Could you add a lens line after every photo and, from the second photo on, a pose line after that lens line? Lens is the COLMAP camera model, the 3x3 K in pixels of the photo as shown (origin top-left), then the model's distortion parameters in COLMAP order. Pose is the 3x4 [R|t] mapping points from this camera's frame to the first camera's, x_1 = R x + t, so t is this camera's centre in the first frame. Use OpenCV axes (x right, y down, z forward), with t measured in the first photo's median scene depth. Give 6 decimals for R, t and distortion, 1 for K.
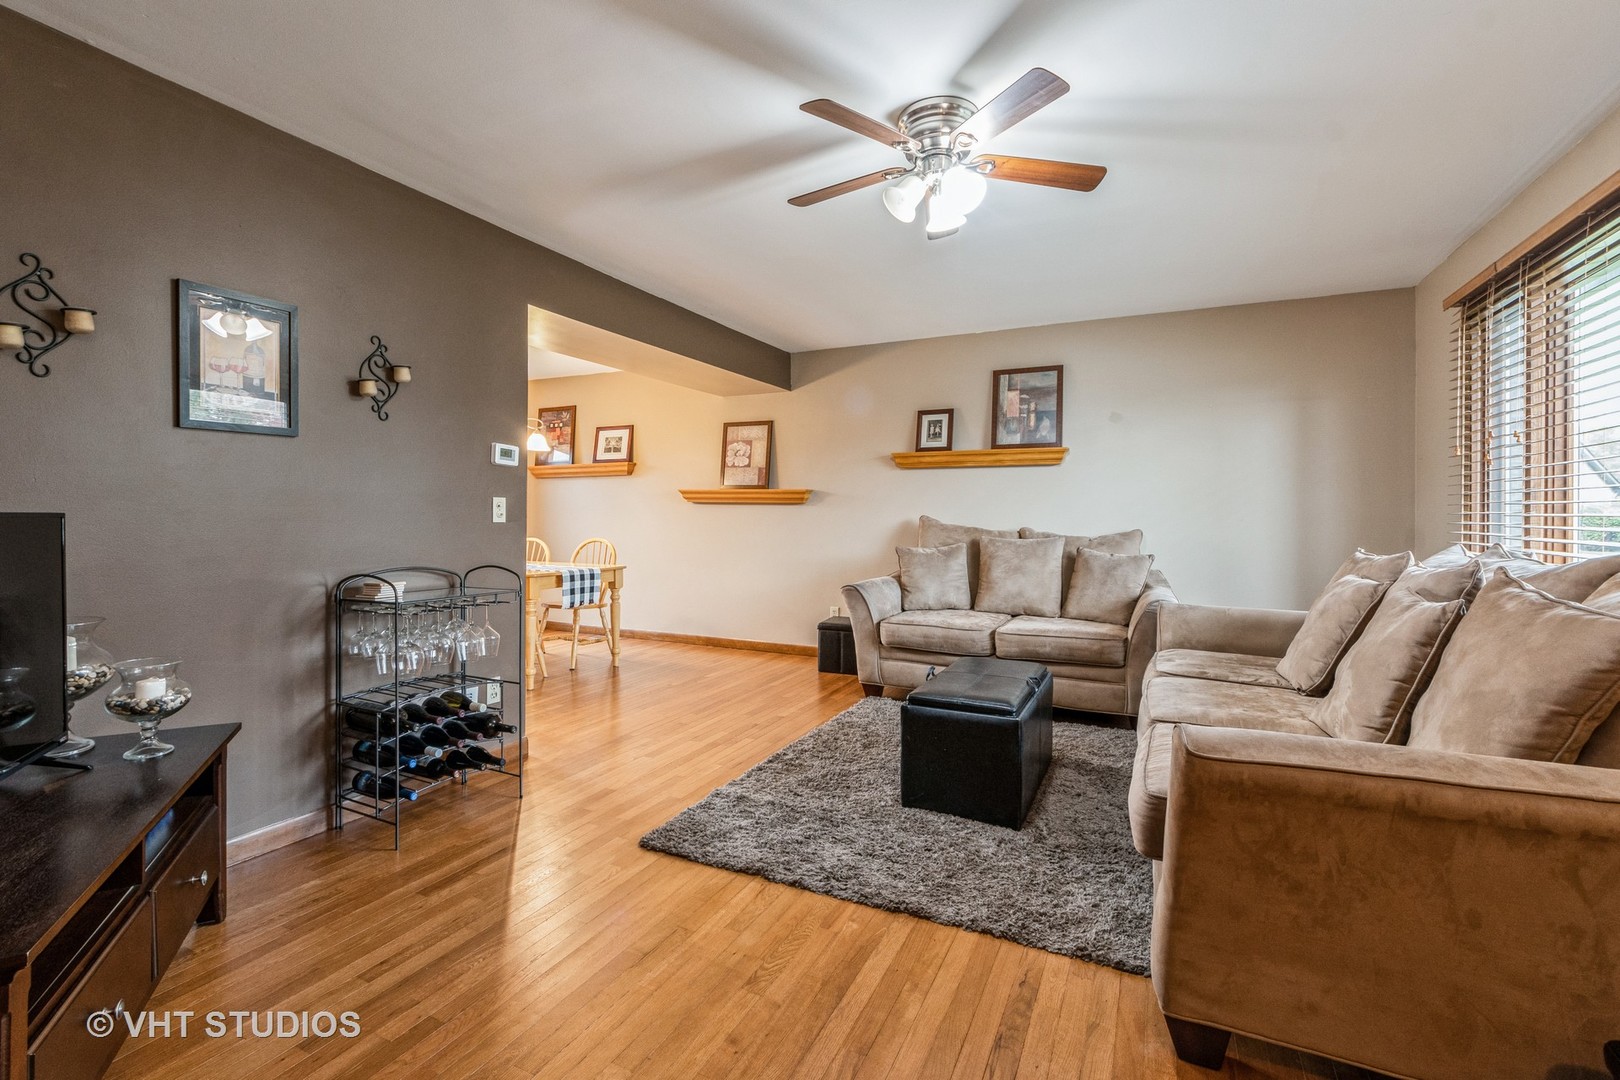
lens RADIAL K [[726.1, 0, 801.7], [0, 726.1, 518.8], [0, 0, 1]] dist [-0.002182, -0.000309]
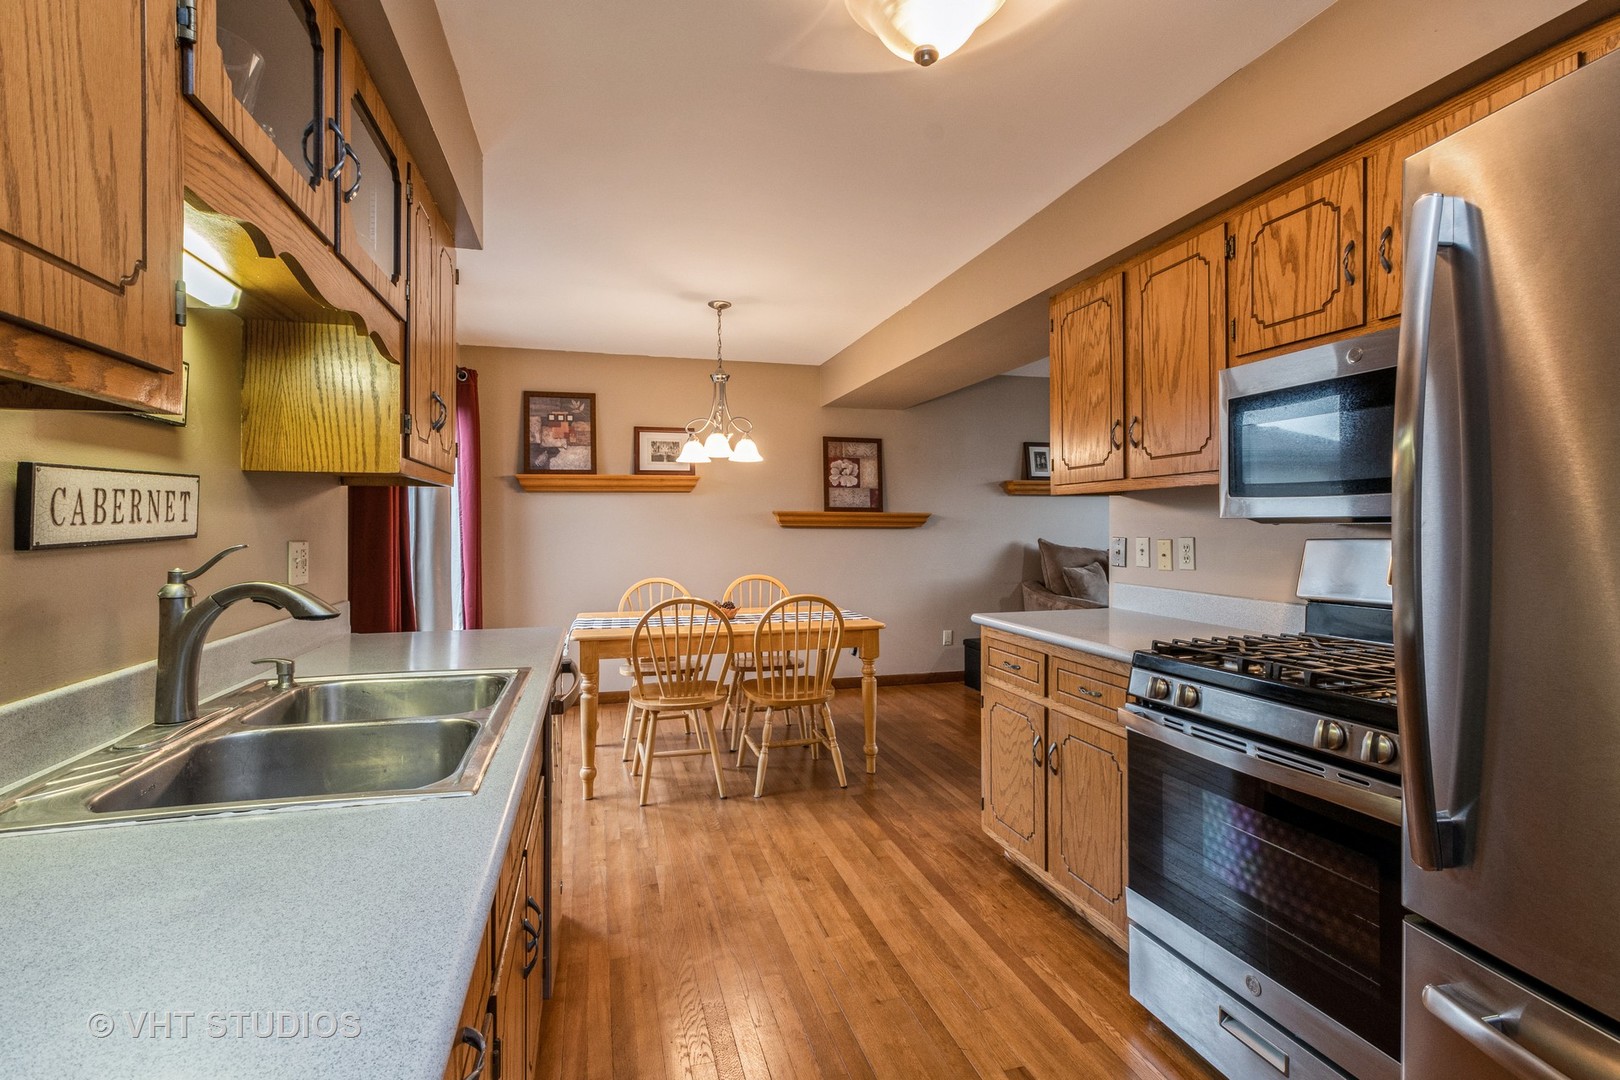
lens RADIAL K [[726.1, 0, 801.7], [0, 726.1, 518.8], [0, 0, 1]] dist [-0.002182, -0.000309]
pose [[0.750927, -0.002033, 0.660382, -0.721649], [0.010329, 0.999909, -0.008667, -0.024590], [-0.660304, 0.013329, 0.750880, 0.357272]]
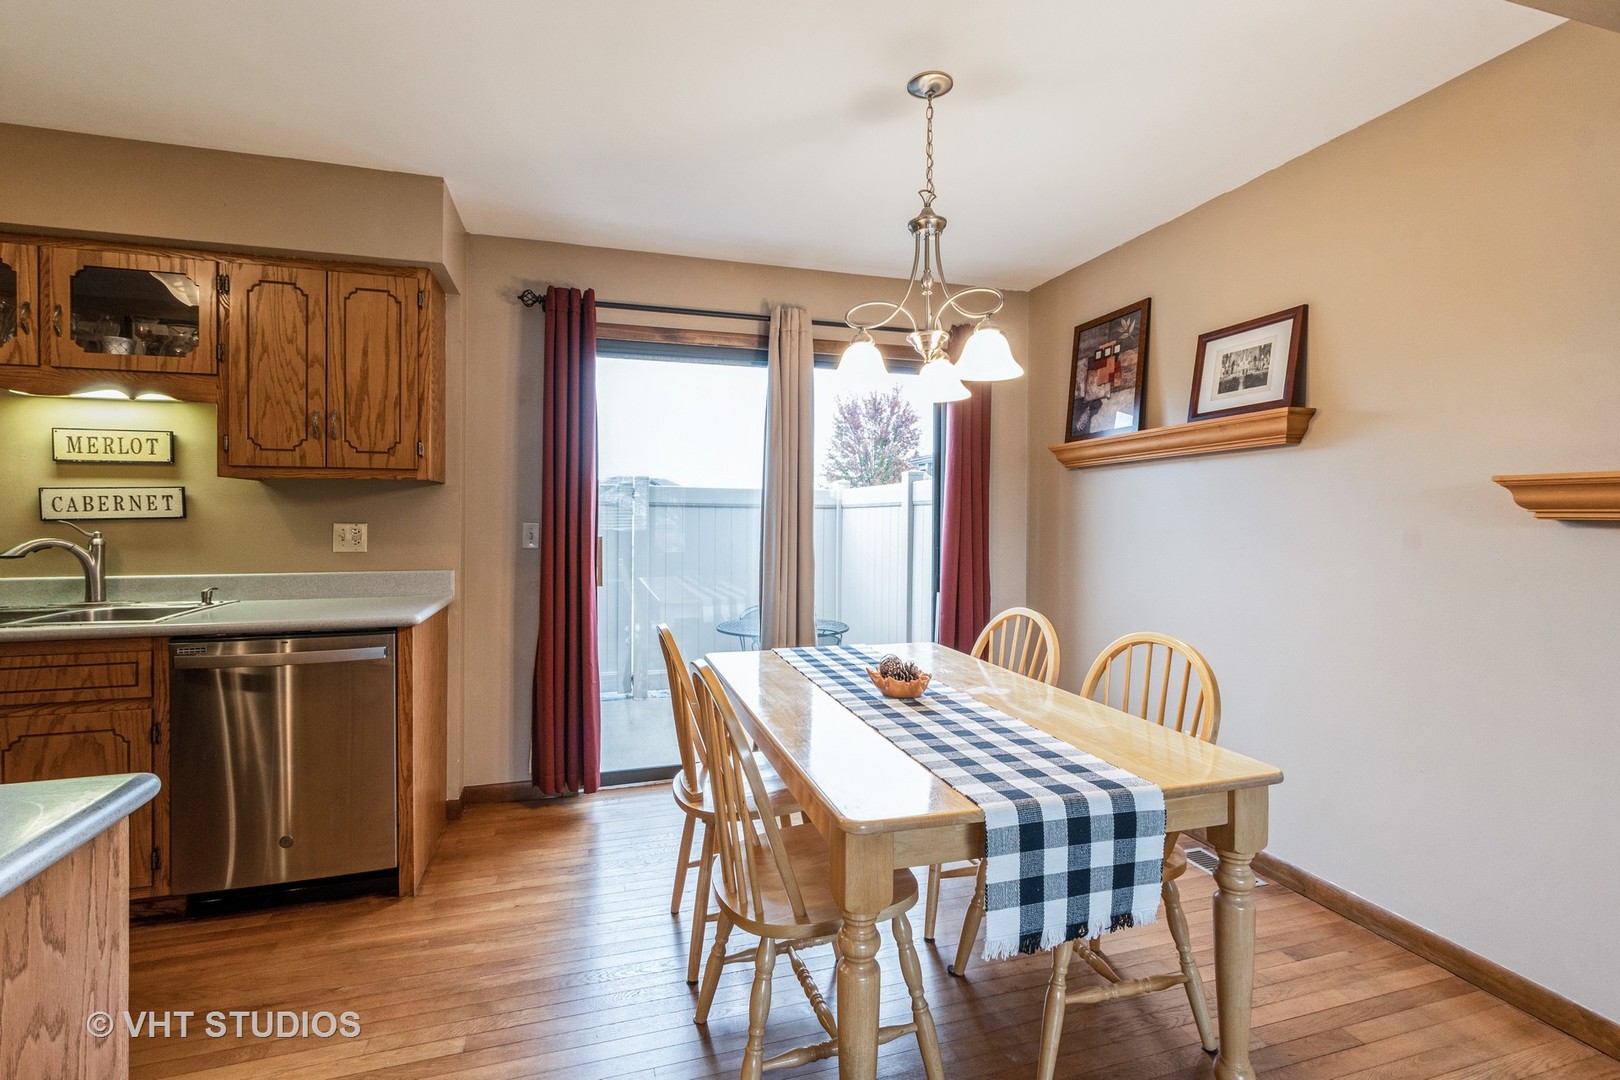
lens RADIAL K [[726.1, 0, 801.7], [0, 726.1, 518.8], [0, 0, 1]] dist [-0.002182, -0.000309]
pose [[0.678301, -0.002159, -0.734781, -0.148919], [-0.003947, 0.999971, -0.006582, -0.021026], [0.734774, 0.007365, 0.678272, 0.620099]]
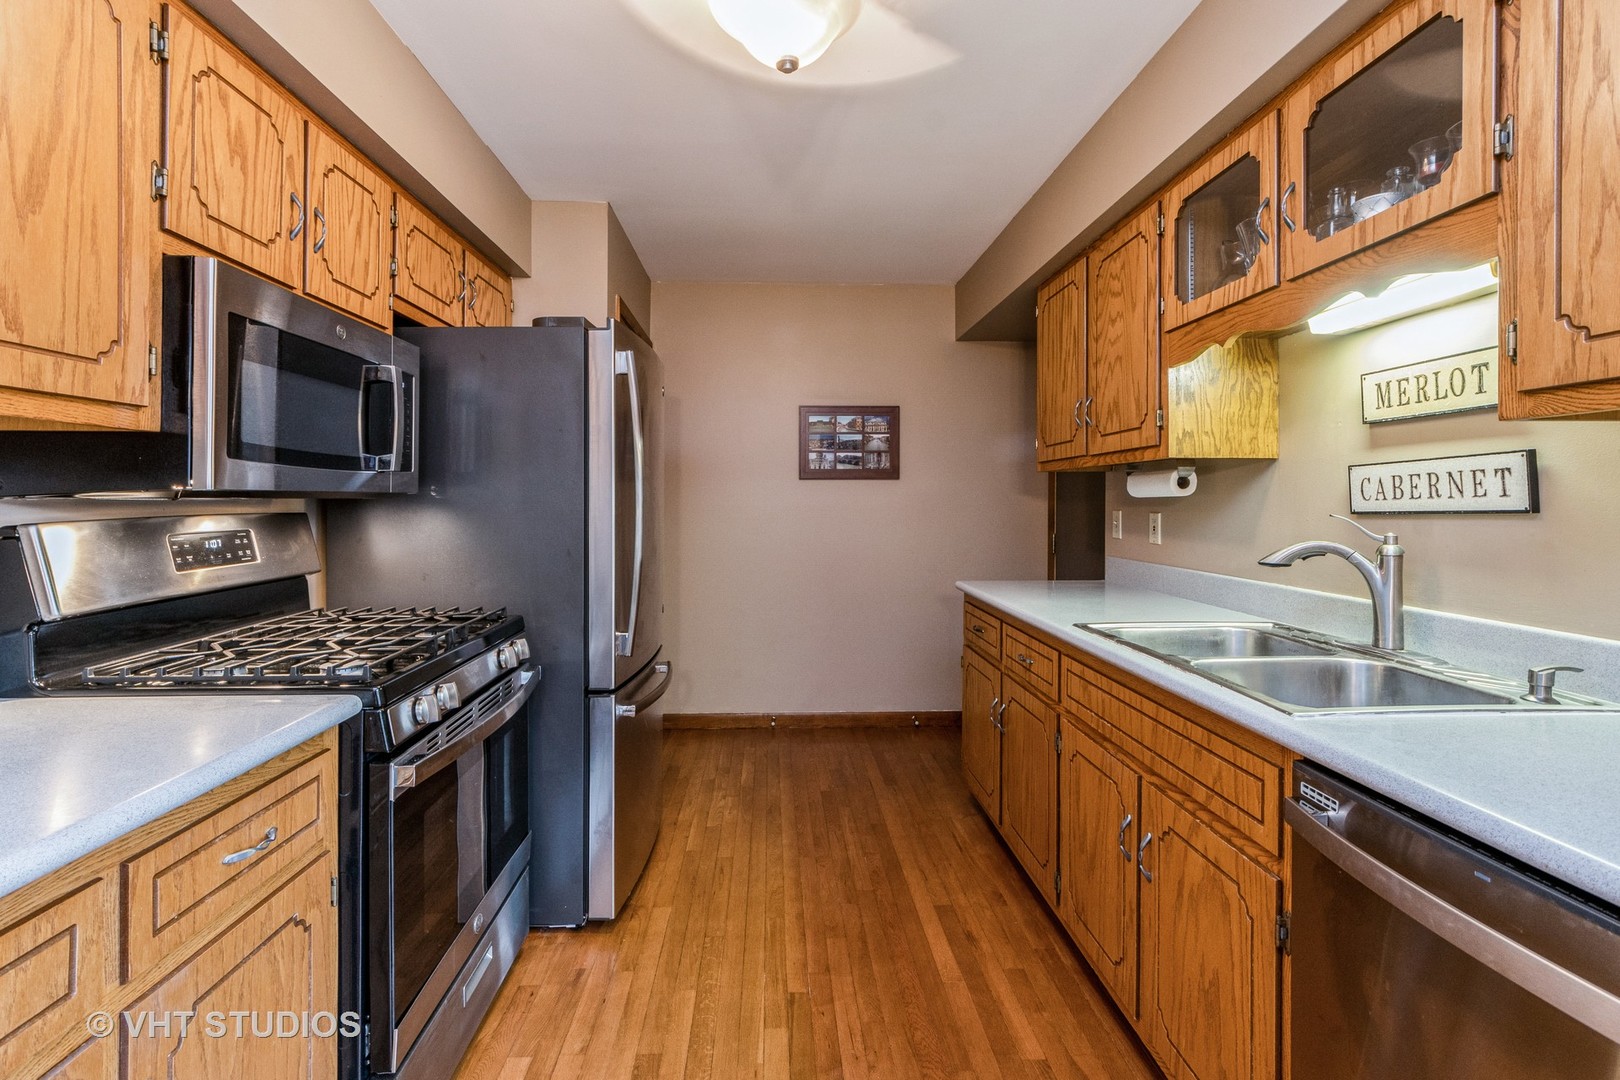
lens RADIAL K [[733.3, 0, 805.9], [0, 733.3, 500.0], [0, 0, 1]] dist [-0.001589, 0.000110]
pose [[-0.882162, -0.007758, -0.470882, -0.424651], [-0.009747, 0.999951, 0.001786, -0.024795], [0.470845, 0.006165, -0.882194, 0.732043]]
